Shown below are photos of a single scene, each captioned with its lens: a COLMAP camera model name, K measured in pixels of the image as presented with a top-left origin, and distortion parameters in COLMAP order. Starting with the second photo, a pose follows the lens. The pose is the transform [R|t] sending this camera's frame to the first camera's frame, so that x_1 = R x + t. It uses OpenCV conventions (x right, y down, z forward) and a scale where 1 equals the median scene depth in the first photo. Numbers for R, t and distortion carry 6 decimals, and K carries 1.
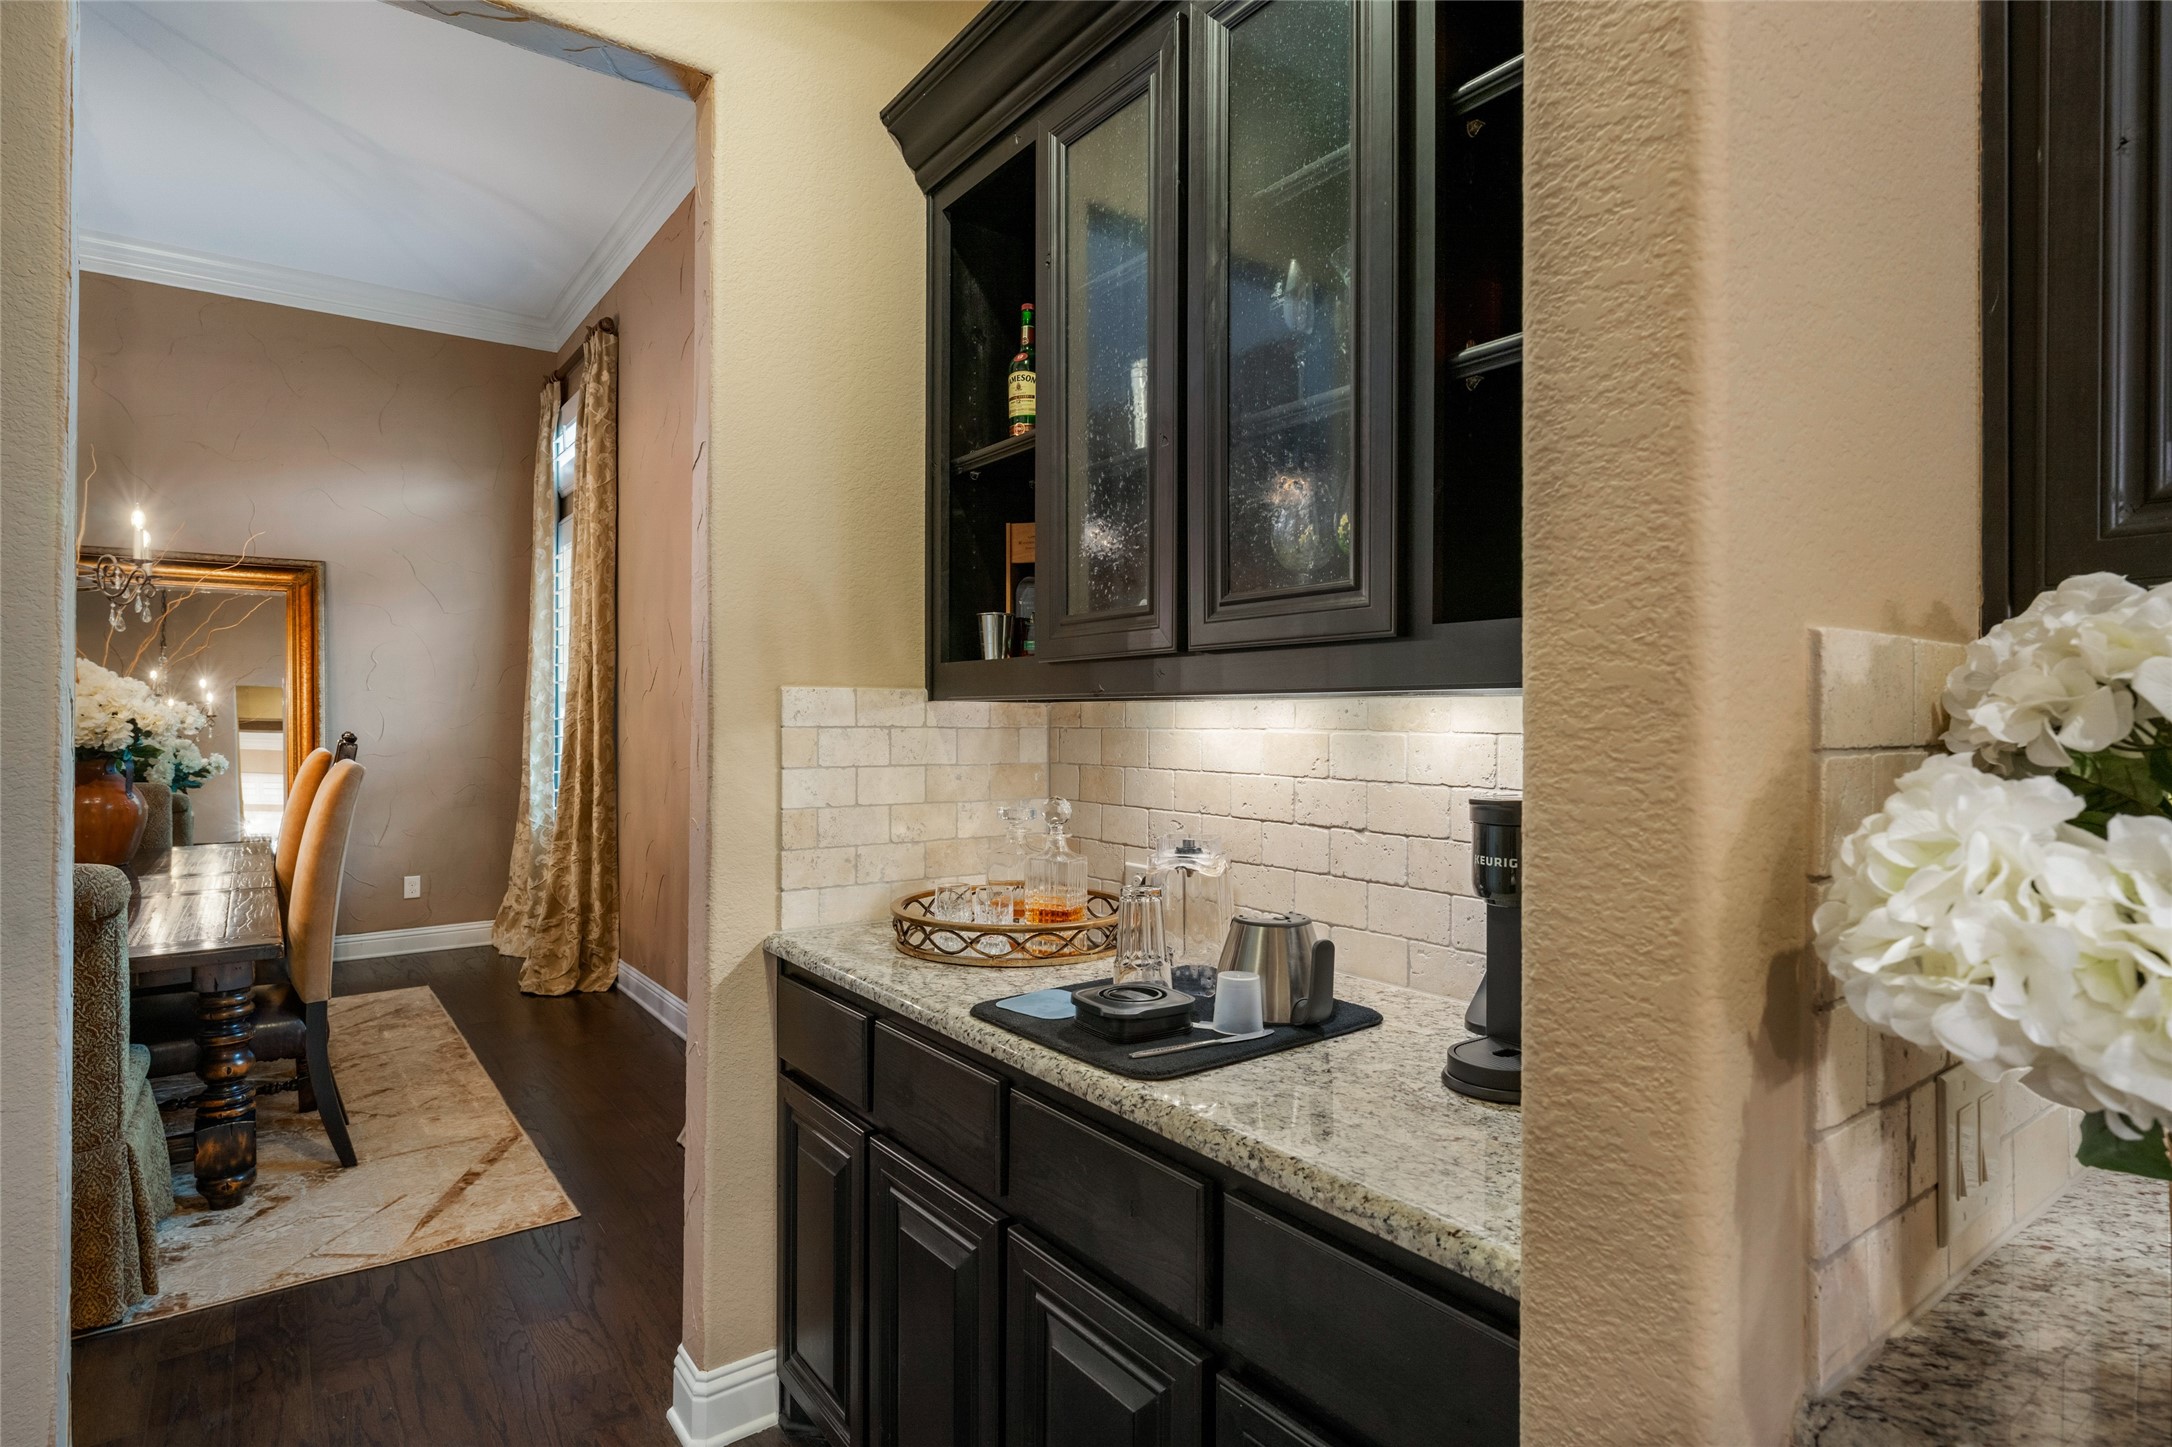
lens RADIAL K [[1129.3, 0, 1086.0], [0, 1129.3, 723.5], [0, 0, 1]] dist [-0.000080, -0.000011]
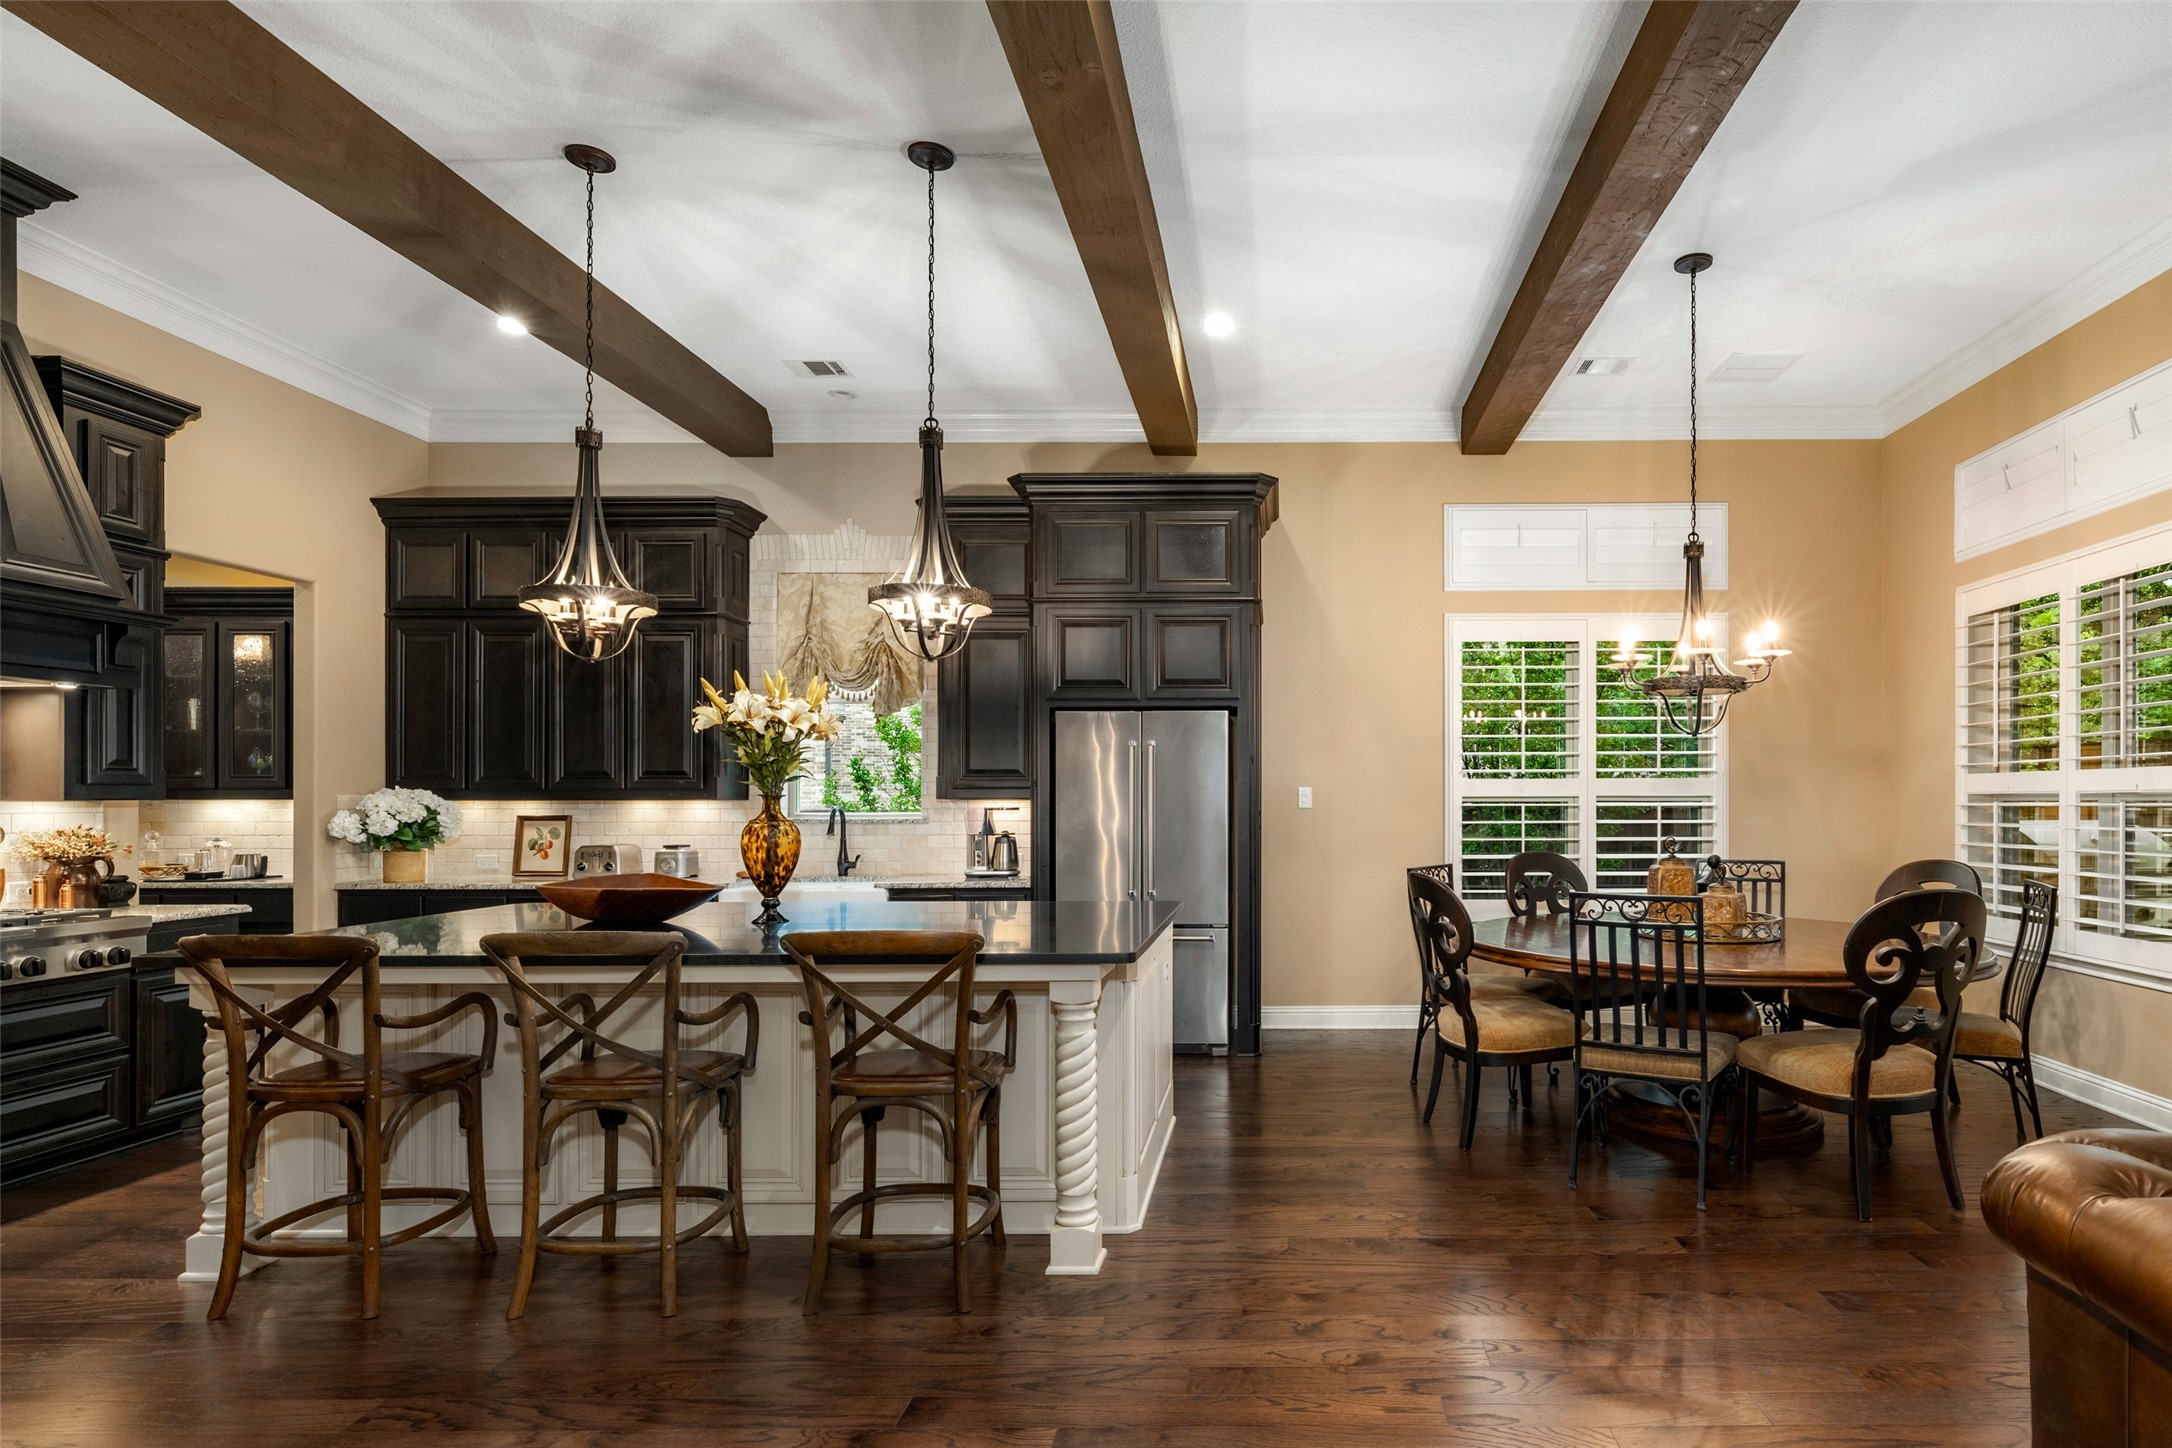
lens RADIAL K [[1089.4, 0, 1283.0], [0, 1089.4, 795.0], [0, 0, 1]] dist [-0.002611, -0.000250]
pose [[0.586253, 0.000454, 0.810128, -0.566648], [0.005229, 0.999977, -0.004344, -0.004696], [-0.810111, 0.006783, 0.586237, -2.975986]]
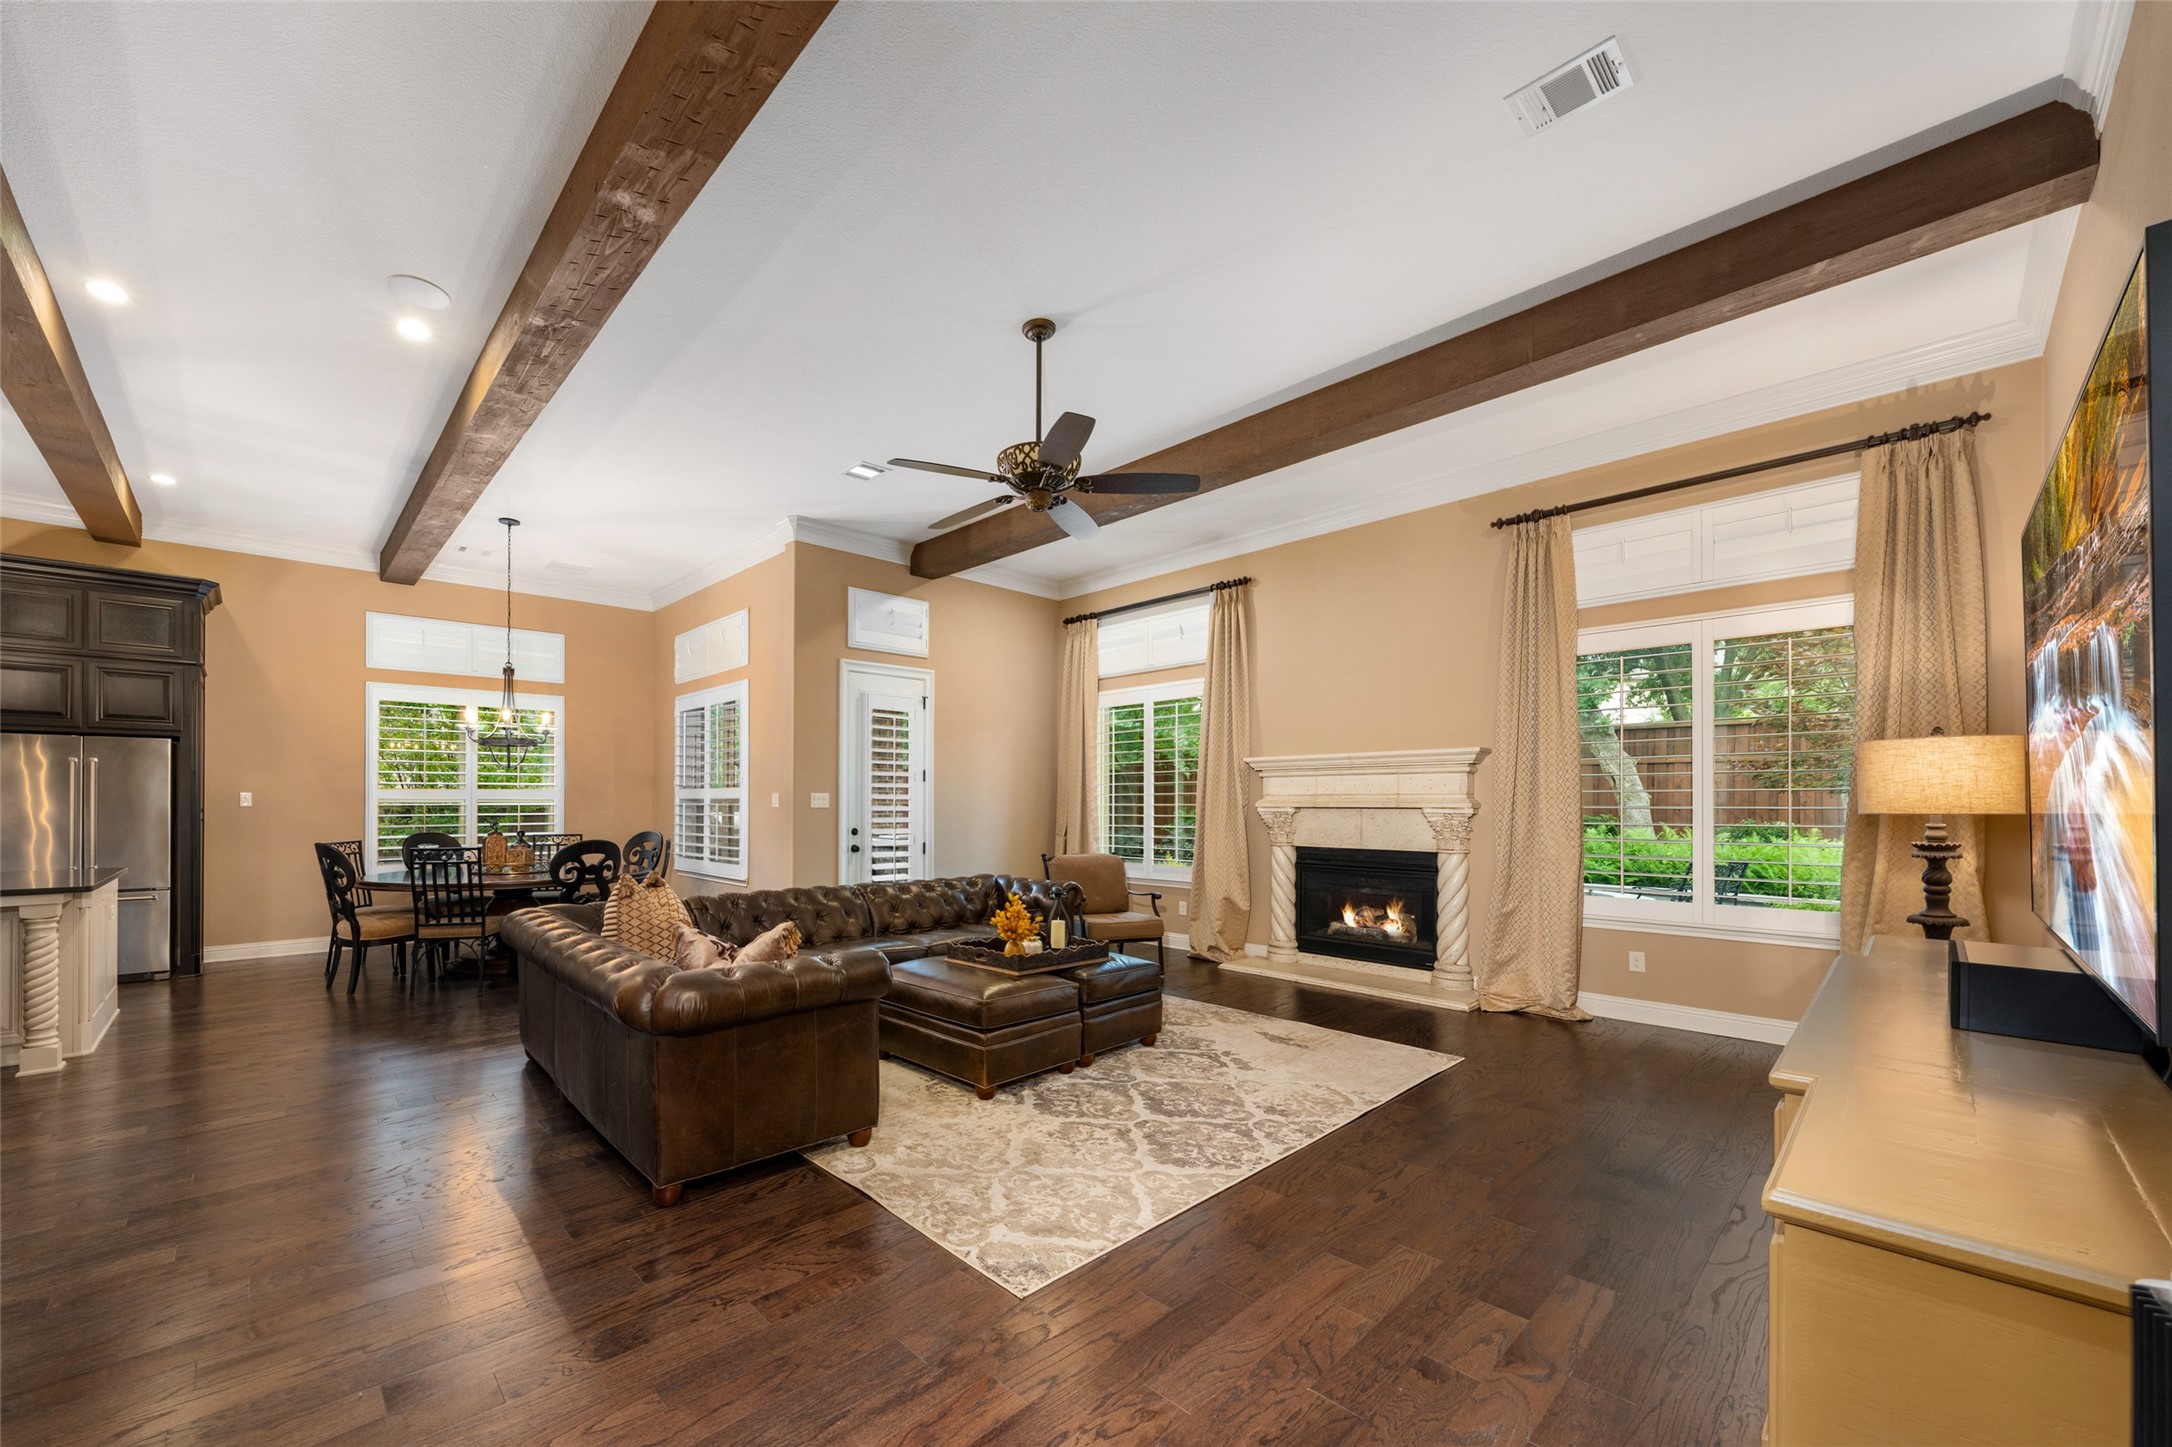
lens RADIAL K [[826.3, 0, 974.9], [0, 826.3, 799.3], [0, 0, 1]] dist [0.000322, -0.000013]
pose [[-0.087102, 0.001202, 0.996199, -1.565762], [0.002318, 0.999997, -0.001003, -0.001288], [-0.996197, 0.002222, -0.087105, -3.815784]]
